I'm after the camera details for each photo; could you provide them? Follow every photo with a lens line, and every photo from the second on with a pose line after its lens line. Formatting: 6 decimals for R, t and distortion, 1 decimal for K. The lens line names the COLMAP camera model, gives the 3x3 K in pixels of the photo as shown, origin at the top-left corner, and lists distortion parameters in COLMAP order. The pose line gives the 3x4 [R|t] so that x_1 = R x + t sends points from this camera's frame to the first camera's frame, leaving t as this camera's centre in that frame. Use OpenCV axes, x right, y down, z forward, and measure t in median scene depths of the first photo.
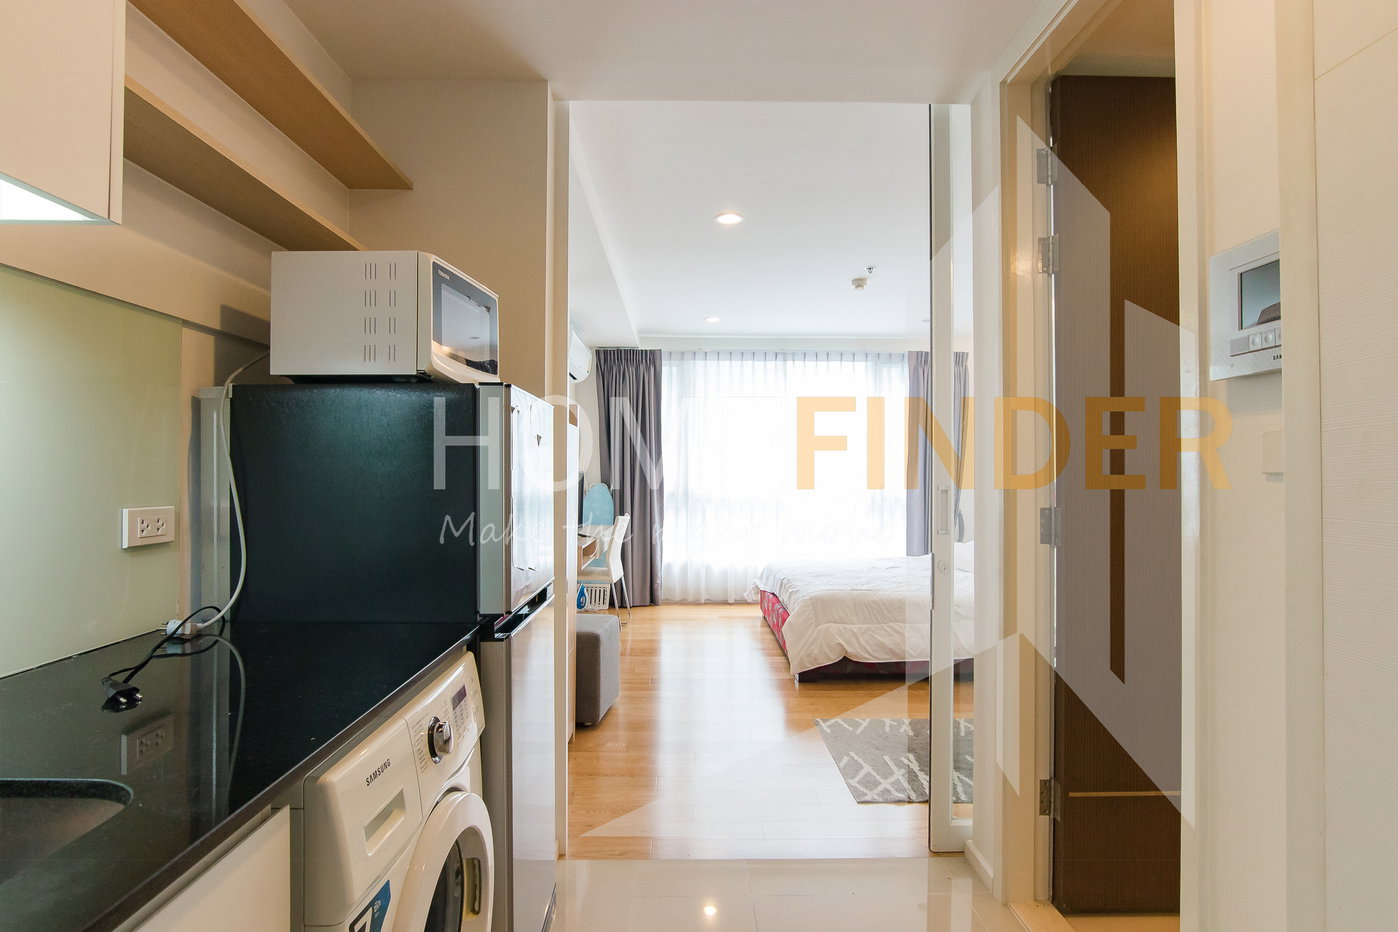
lens RADIAL K [[729.5, 0, 694.6], [0, 729.5, 468.2], [0, 0, 1]] dist [-0.017765, 0.003864]
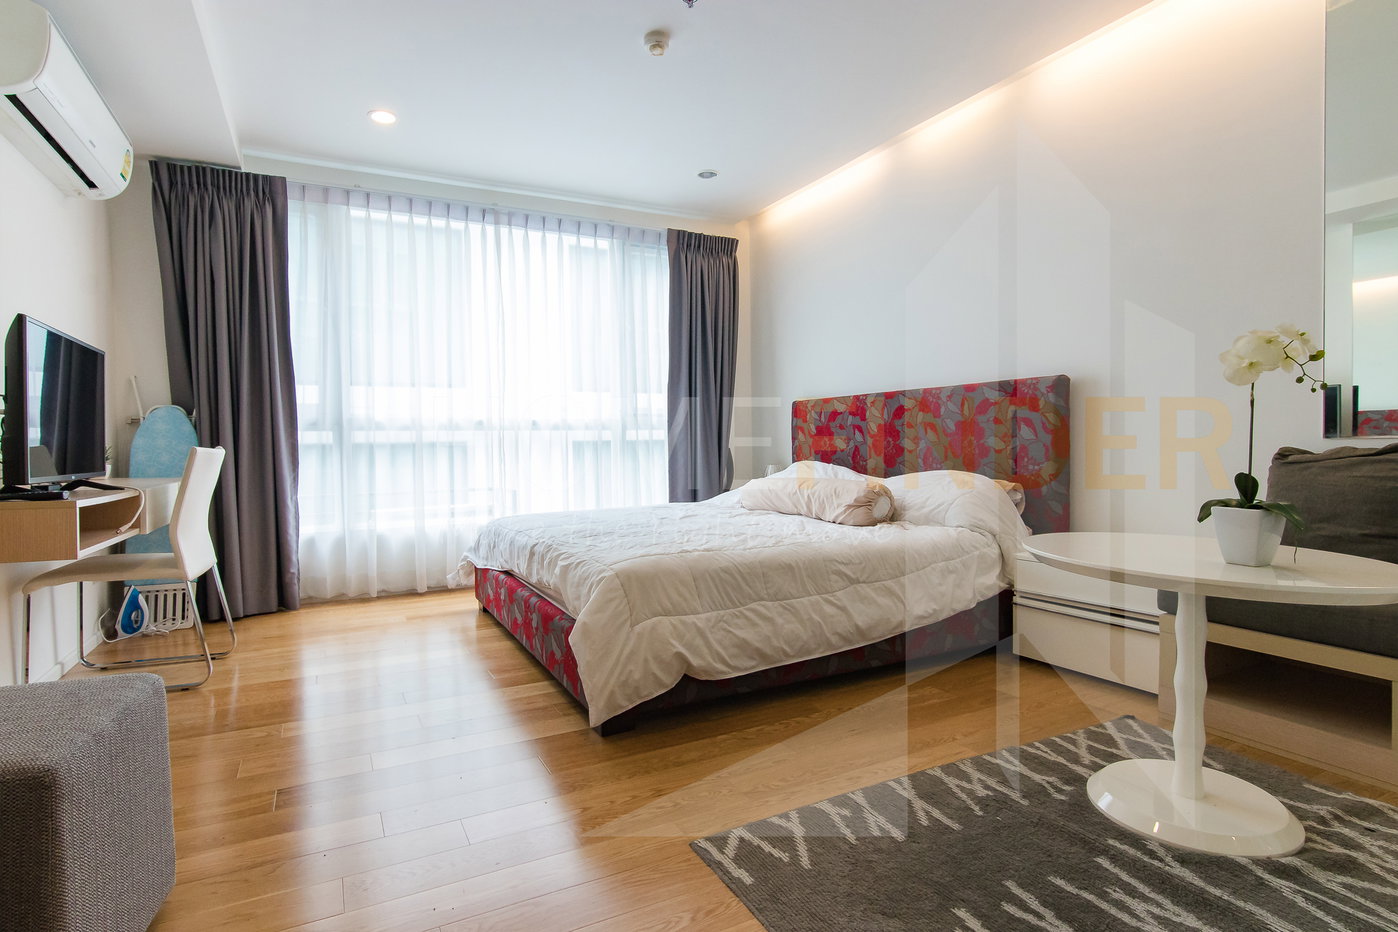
lens RADIAL K [[729.5, 0, 700.4], [0, 729.5, 459.8], [0, 0, 1]] dist [-0.017765, 0.003864]
pose [[0.895587, -0.029147, 0.443931, -0.012950], [0.015757, 0.999304, 0.033822, 0.054456], [-0.444608, -0.023295, 0.895422, 0.347193]]
